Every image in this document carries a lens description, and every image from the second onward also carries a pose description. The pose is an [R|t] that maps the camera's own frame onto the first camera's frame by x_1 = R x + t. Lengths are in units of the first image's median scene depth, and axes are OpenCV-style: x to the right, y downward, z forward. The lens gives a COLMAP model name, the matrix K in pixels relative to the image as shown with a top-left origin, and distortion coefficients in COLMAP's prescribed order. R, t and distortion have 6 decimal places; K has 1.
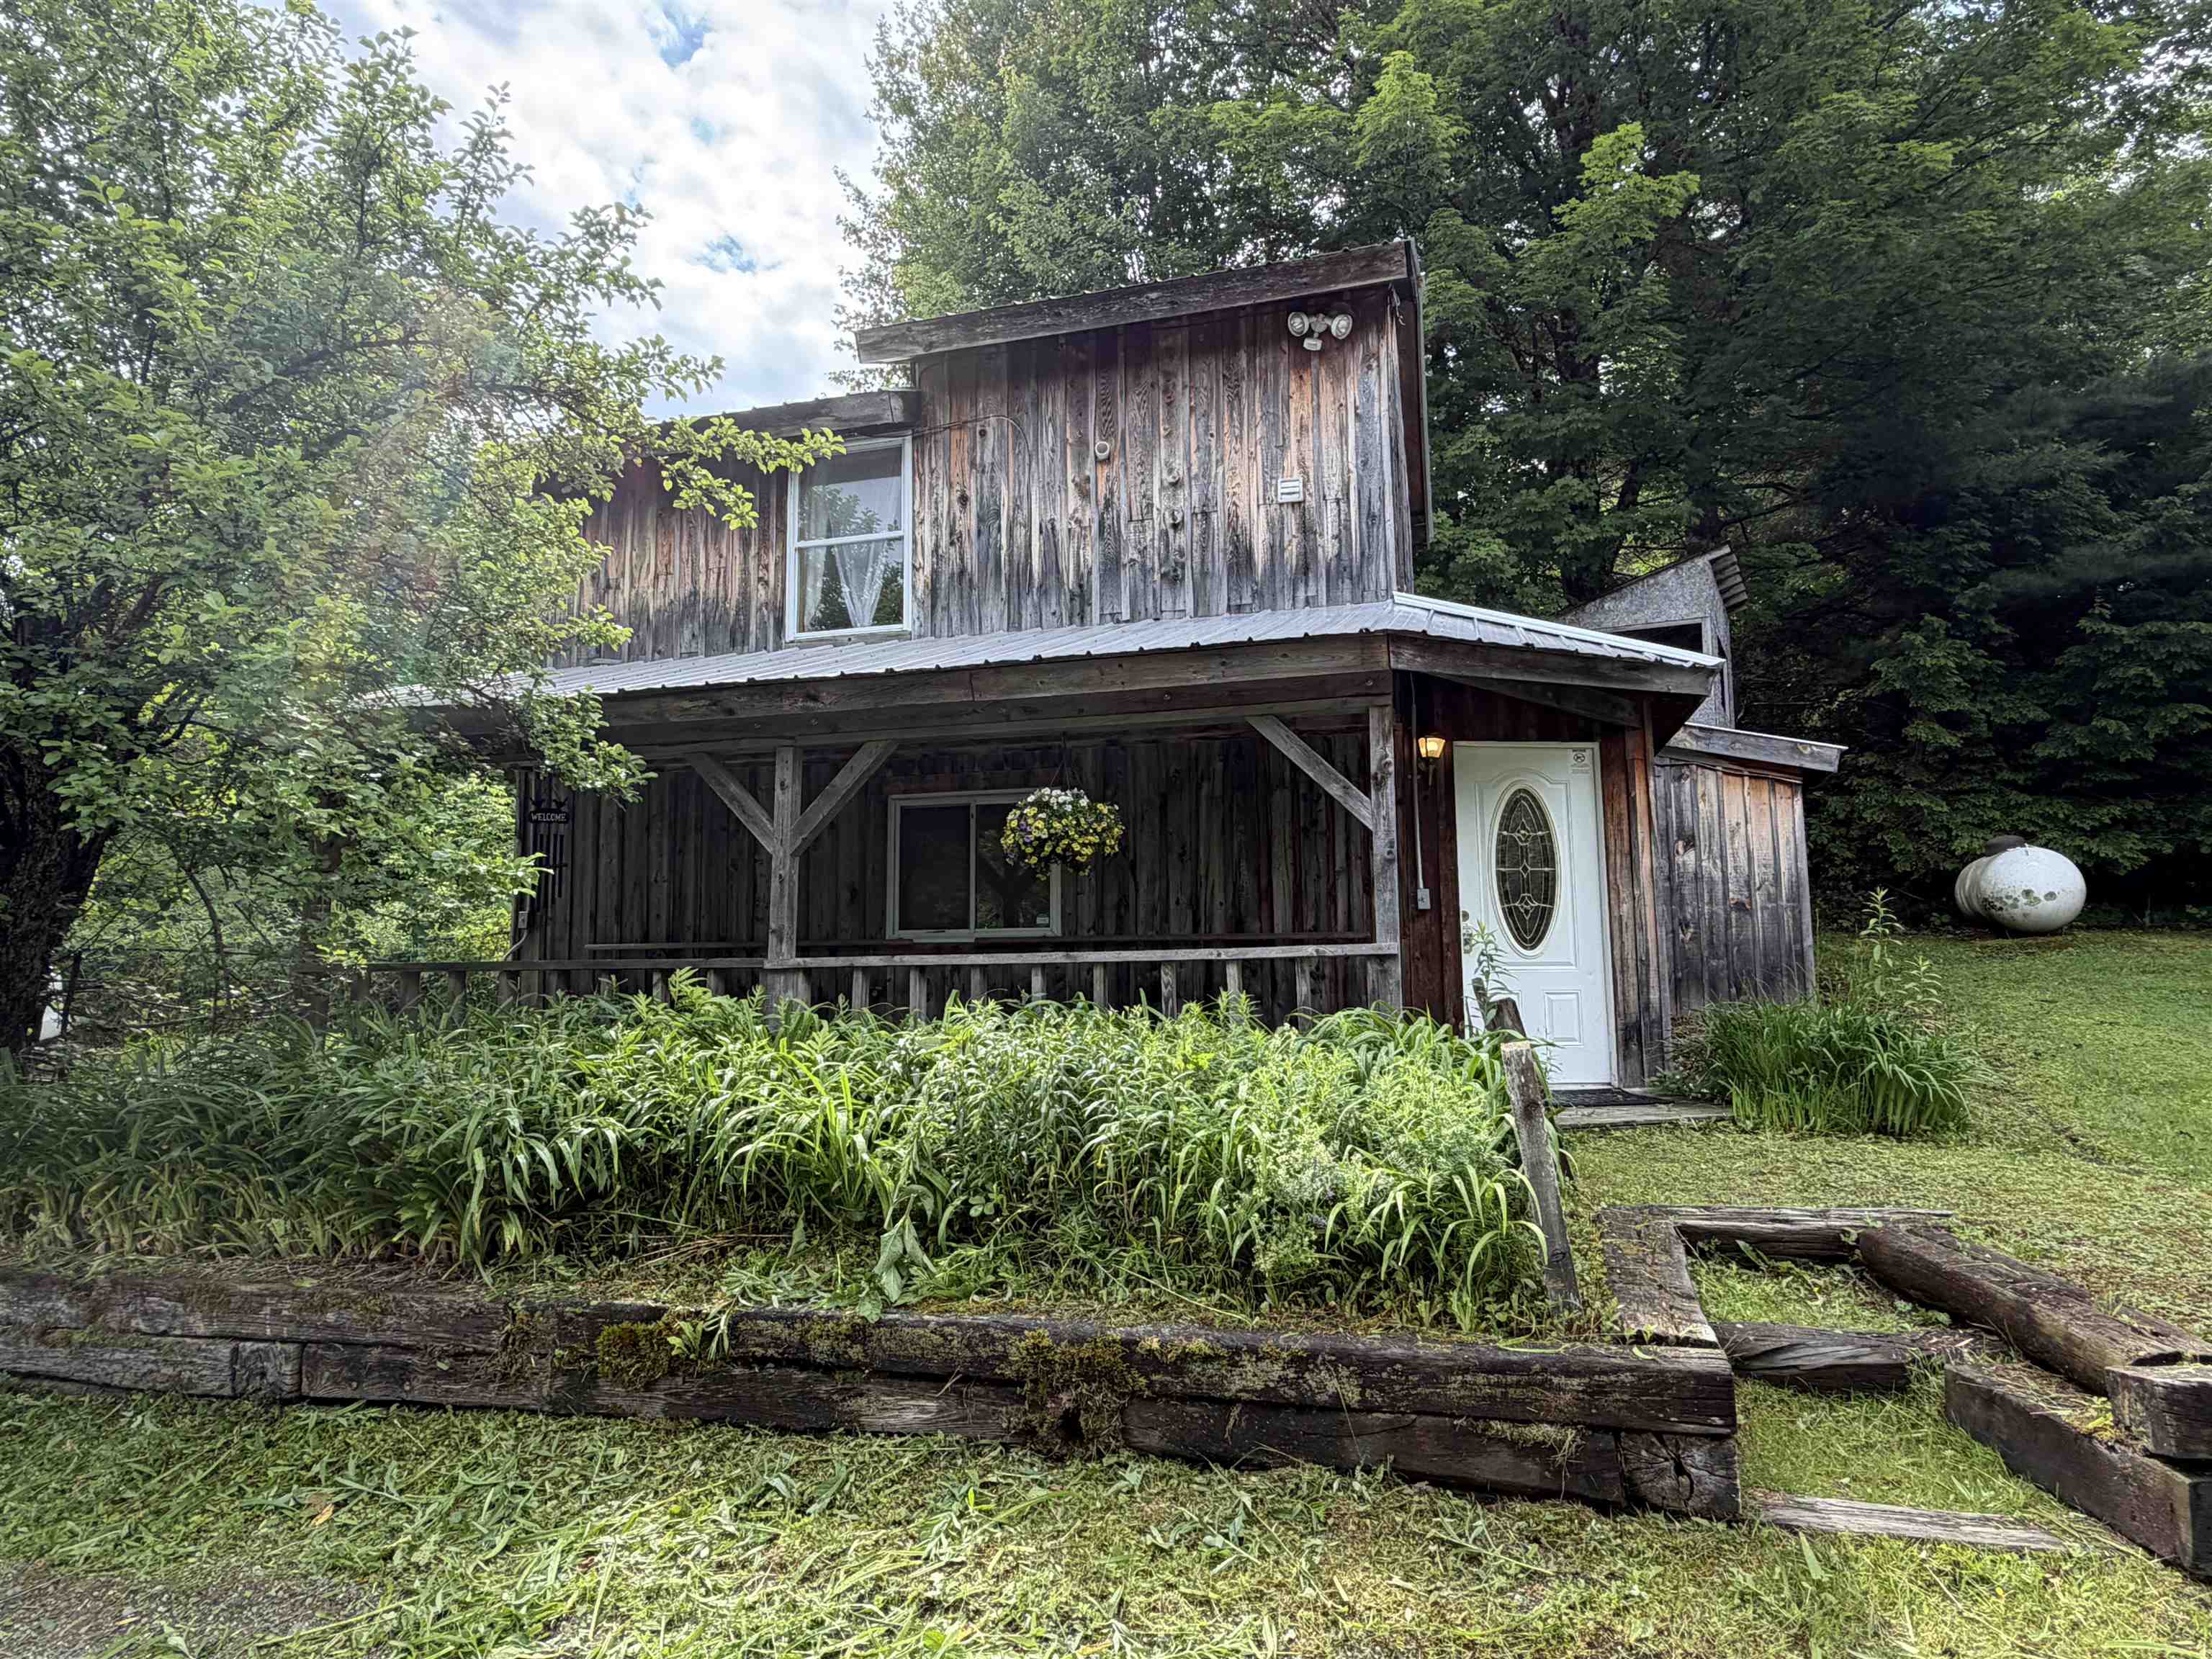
lens RADIAL K [[1315.1, 0, 1112.8], [0, 1315.1, 835.5], [0, 0, 1]] dist [0.001070, -0.000679]
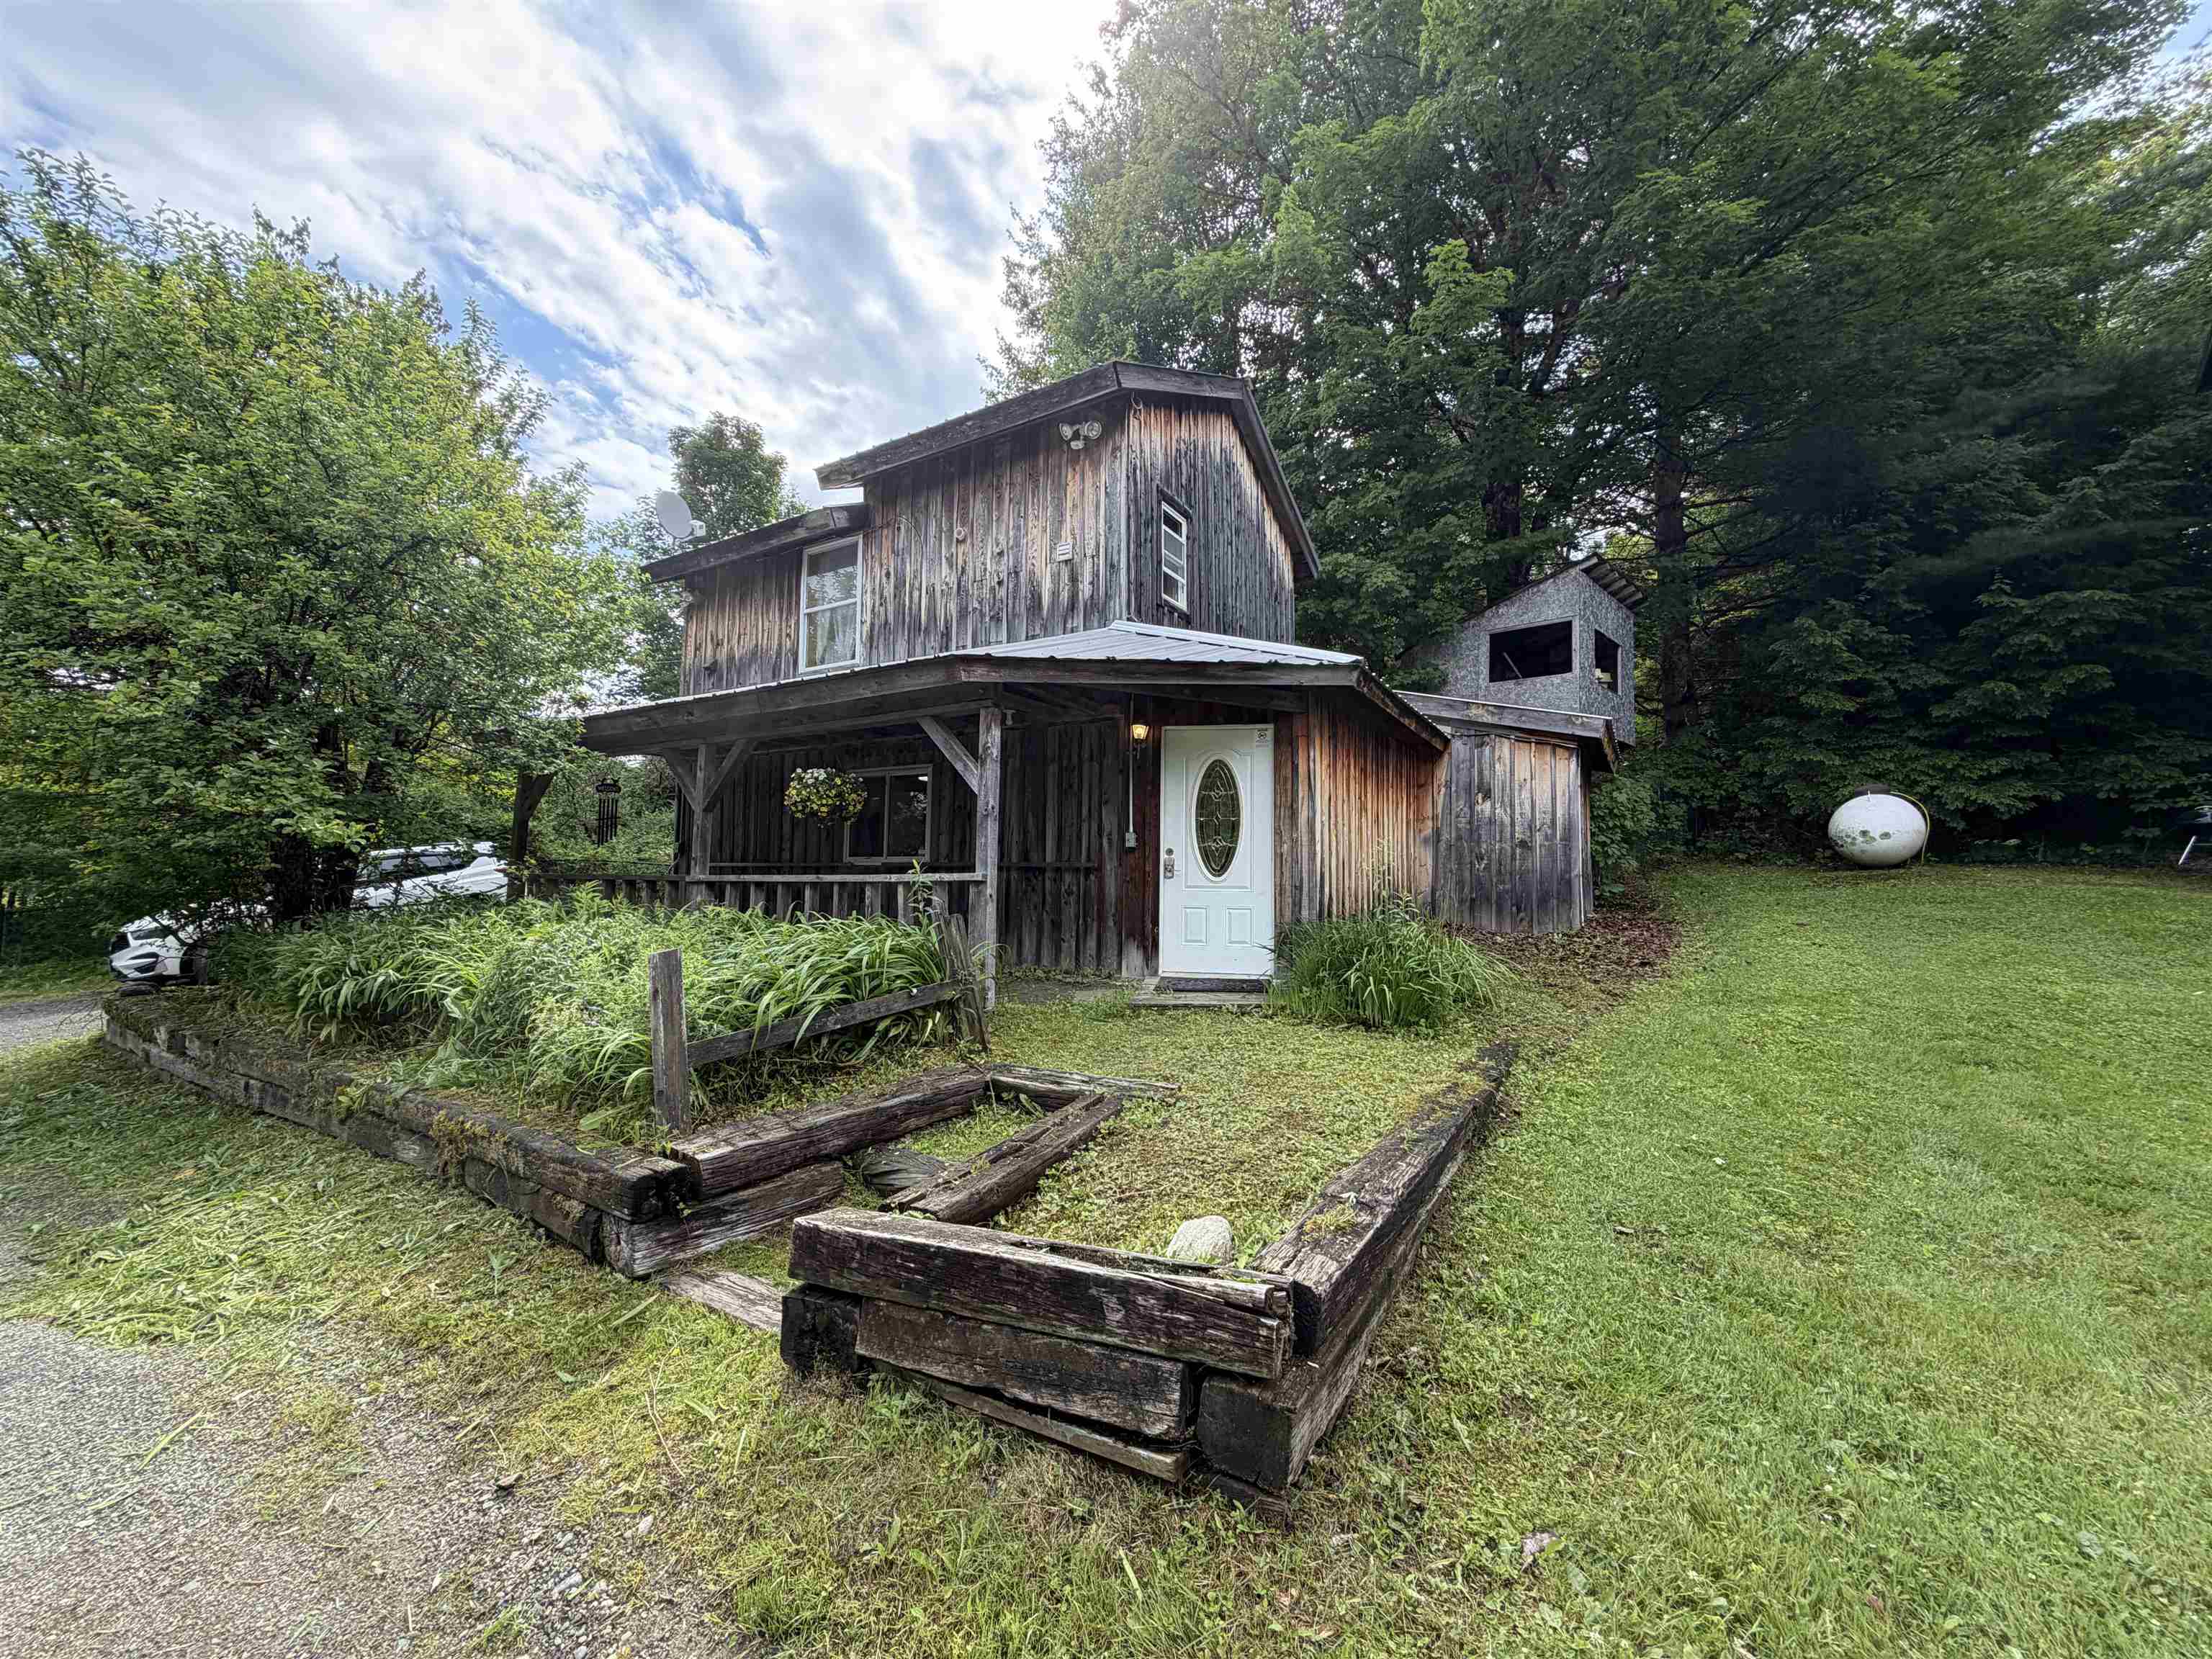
lens RADIAL K [[878.8, 0, 1106.6], [0, 878.8, 836.8], [0, 0, 1]] dist [-0.000273, 0.000300]
pose [[0.961906, 0.004679, -0.273340, 0.422844], [0.010484, 0.998487, 0.053984, -0.005530], [0.273179, -0.054793, 0.960401, 0.080032]]
